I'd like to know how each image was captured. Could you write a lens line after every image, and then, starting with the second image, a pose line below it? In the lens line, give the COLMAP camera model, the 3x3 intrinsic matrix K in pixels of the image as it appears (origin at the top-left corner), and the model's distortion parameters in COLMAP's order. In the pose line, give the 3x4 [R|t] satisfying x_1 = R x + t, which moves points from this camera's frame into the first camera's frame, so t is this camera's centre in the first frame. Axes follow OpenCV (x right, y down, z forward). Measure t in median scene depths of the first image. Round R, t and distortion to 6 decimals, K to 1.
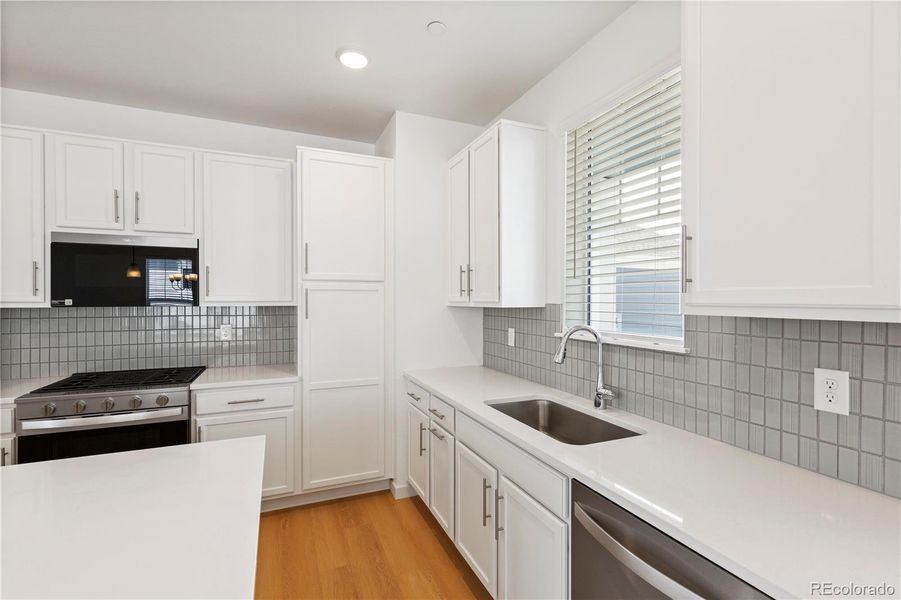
lens RADIAL K [[406.2, 0, 448.9], [0, 406.2, 303.5], [0, 0, 1]] dist [-0.003193, -0.001319]
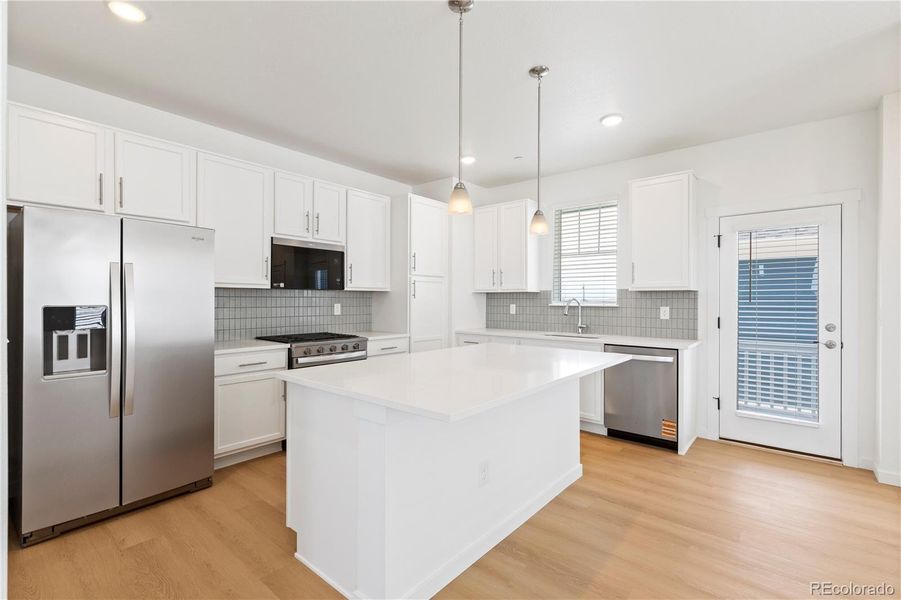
lens RADIAL K [[406.2, 0, 452.4], [0, 406.2, 298.4], [0, 0, 1]] dist [-0.003193, -0.001319]
pose [[0.887102, 0.003824, 0.461558, -1.027379], [0.000598, 0.999955, -0.009435, 0.056462], [-0.461574, 0.008646, 0.887060, -0.563621]]
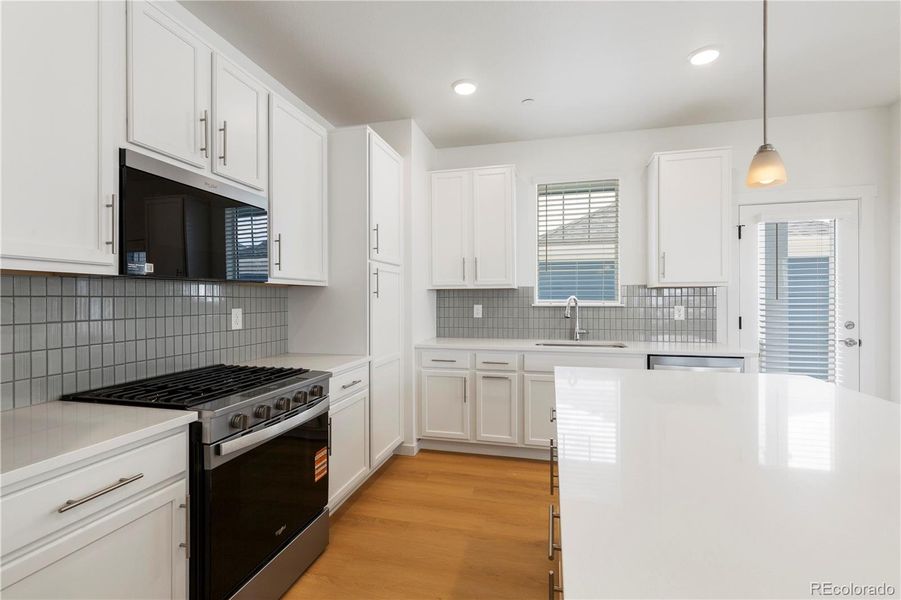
lens RADIAL K [[406.2, 0, 453.4], [0, 406.2, 298.2], [0, 0, 1]] dist [-0.003193, -0.001319]
pose [[0.596061, -0.002202, 0.802936, -1.112687], [0.010800, 0.999928, -0.005275, 0.048663], [-0.802866, 0.011816, 0.596042, 0.247858]]
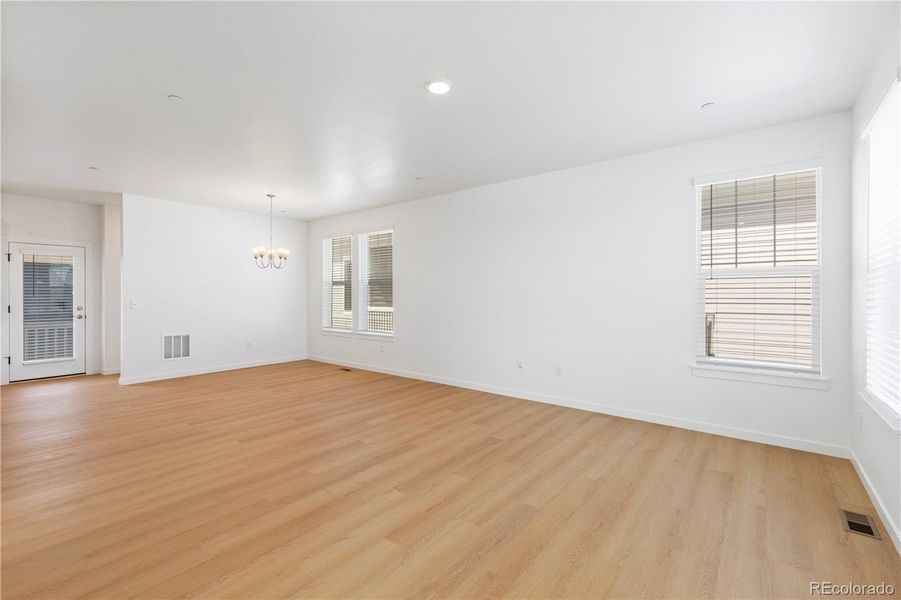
lens RADIAL K [[406.2, 0, 452.4], [0, 406.2, 298.6], [0, 0, 1]] dist [-0.003193, -0.001319]
pose [[-0.419578, -0.002954, 0.907714, -2.679213], [0.011427, 0.999898, 0.008536, 0.080078], [-0.907647, 0.013954, -0.419502, -1.043743]]
